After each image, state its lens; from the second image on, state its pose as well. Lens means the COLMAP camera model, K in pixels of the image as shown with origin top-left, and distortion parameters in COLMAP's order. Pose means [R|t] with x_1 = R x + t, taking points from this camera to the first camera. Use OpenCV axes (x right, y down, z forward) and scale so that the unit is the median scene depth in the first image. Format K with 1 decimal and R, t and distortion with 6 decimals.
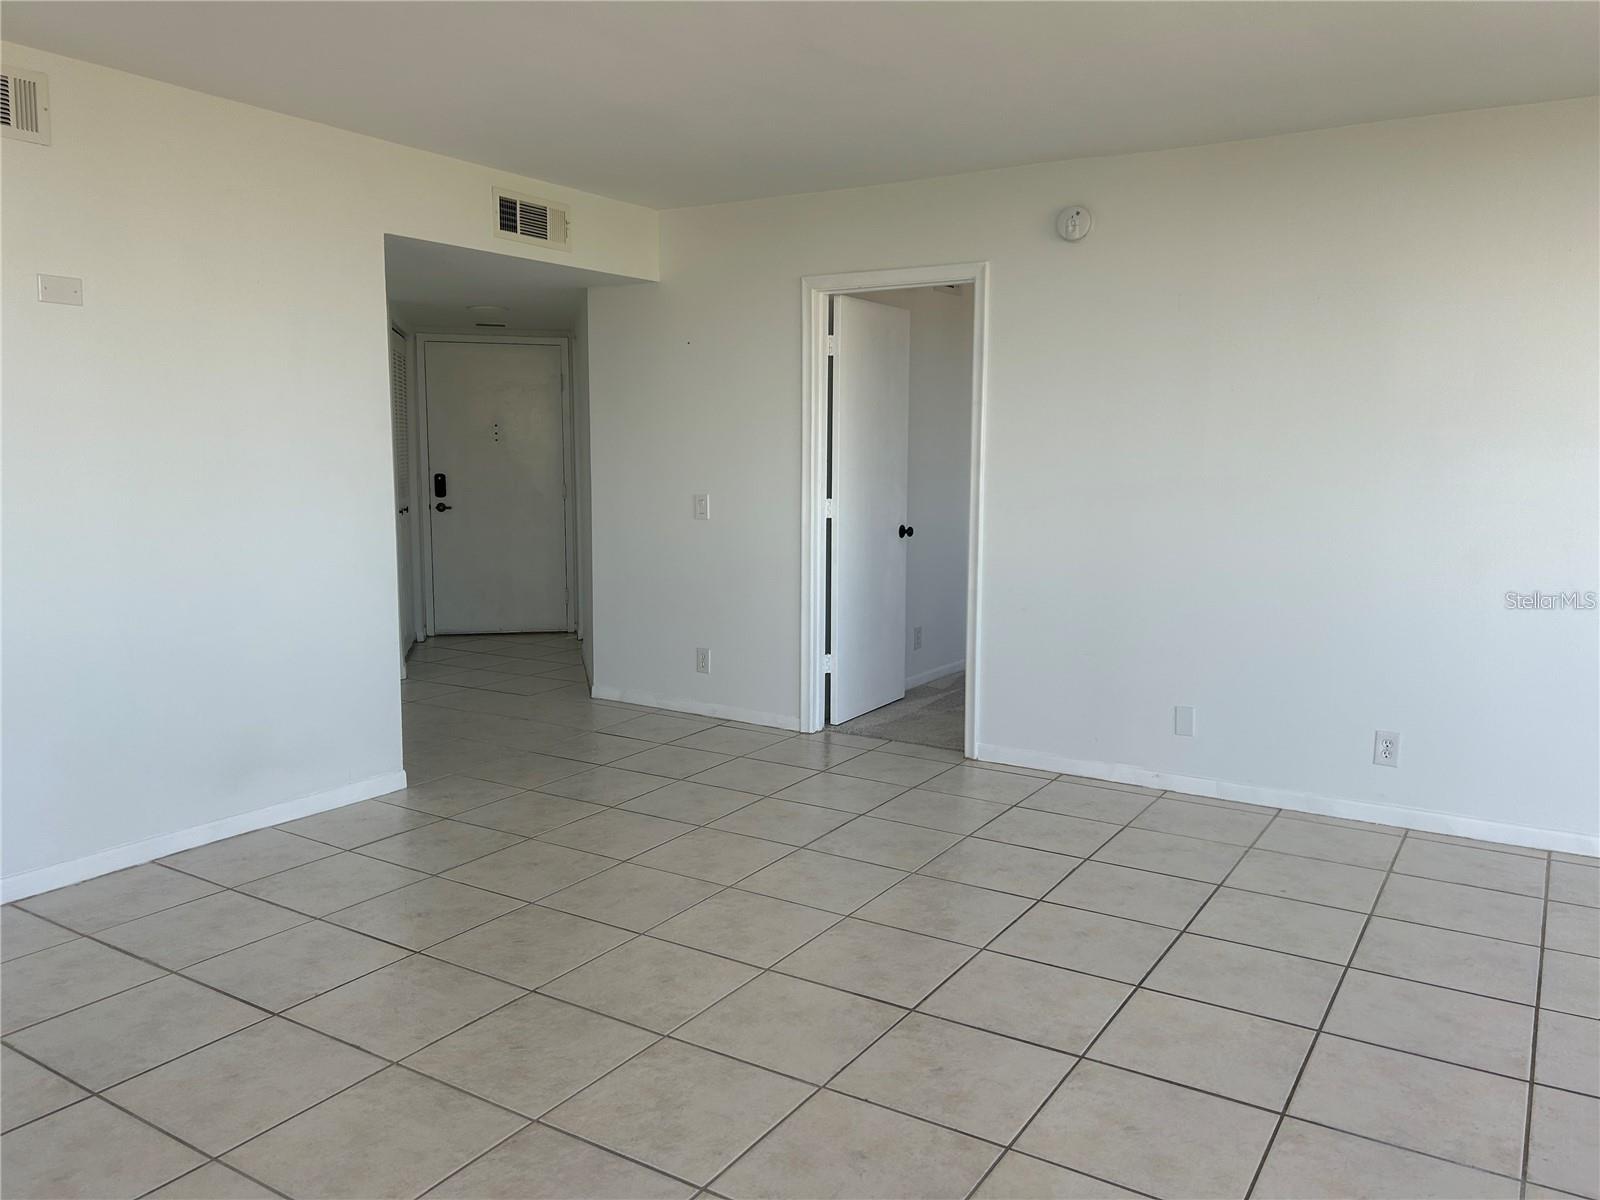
lens RADIAL K [[1197.8, 0, 795.9], [0, 1197.8, 594.6], [0, 0, 1]] dist [0.051279, -0.060625]
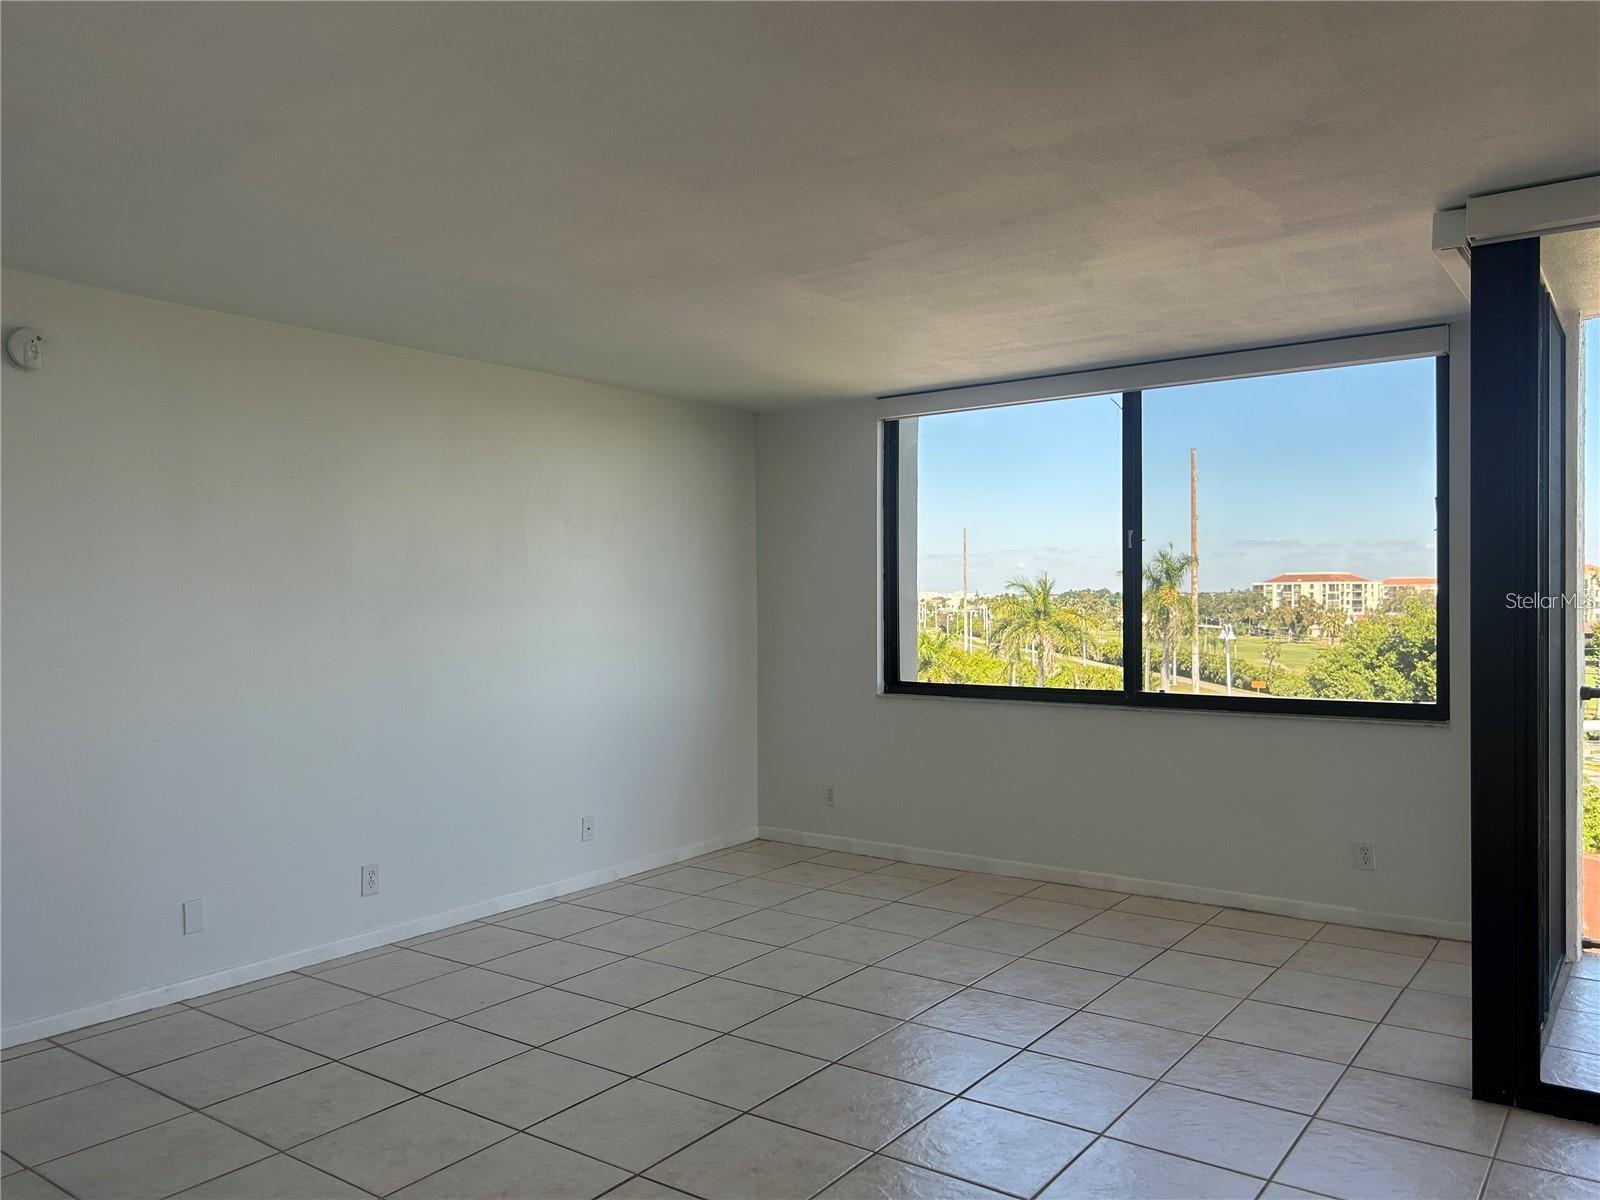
lens RADIAL K [[1197.8, 0, 810.6], [0, 1197.8, 597.7], [0, 0, 1]] dist [0.051279, -0.060625]
pose [[0.061762, -0.006705, 0.998068, -0.585368], [0.131936, 0.991257, -0.001505, -0.074166], [-0.989332, 0.131774, 0.062107, 0.473276]]
